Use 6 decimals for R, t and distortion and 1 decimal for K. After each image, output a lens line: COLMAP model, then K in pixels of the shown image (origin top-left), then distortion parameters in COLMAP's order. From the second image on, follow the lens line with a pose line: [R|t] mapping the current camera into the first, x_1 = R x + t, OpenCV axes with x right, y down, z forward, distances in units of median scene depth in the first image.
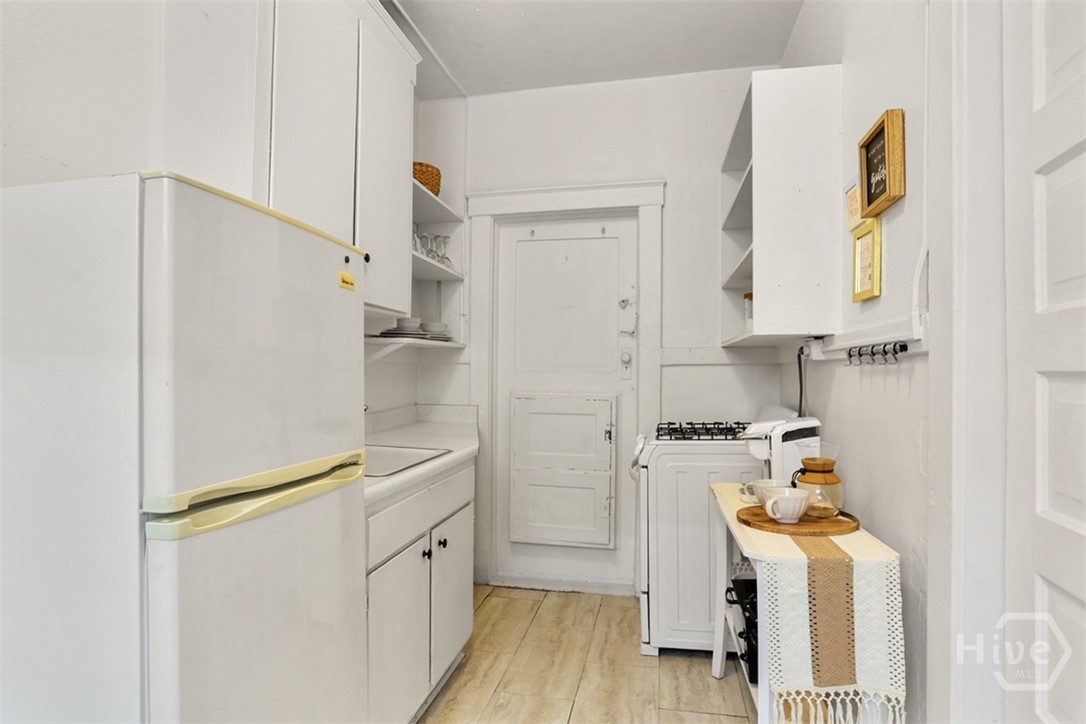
lens RADIAL K [[610.3, 0, 542.4], [0, 610.3, 365.3], [0, 0, 1]] dist [0.001878, 0.000065]
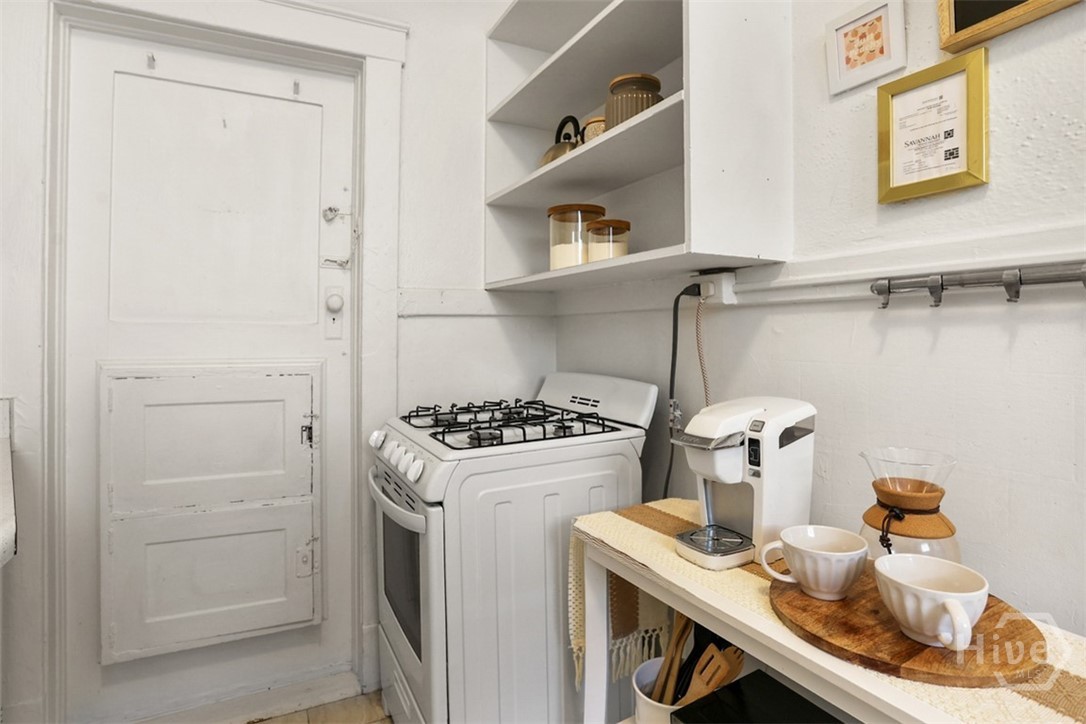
lens RADIAL K [[540.5, 0, 522.7], [0, 540.5, 333.8], [0, 0, 1]] dist [-0.036381, 0.002635]
pose [[0.787324, -0.001412, 0.616538, -0.047353], [-0.005471, 0.999942, 0.009277, 0.012791], [-0.616515, -0.010677, 0.787271, 0.473732]]
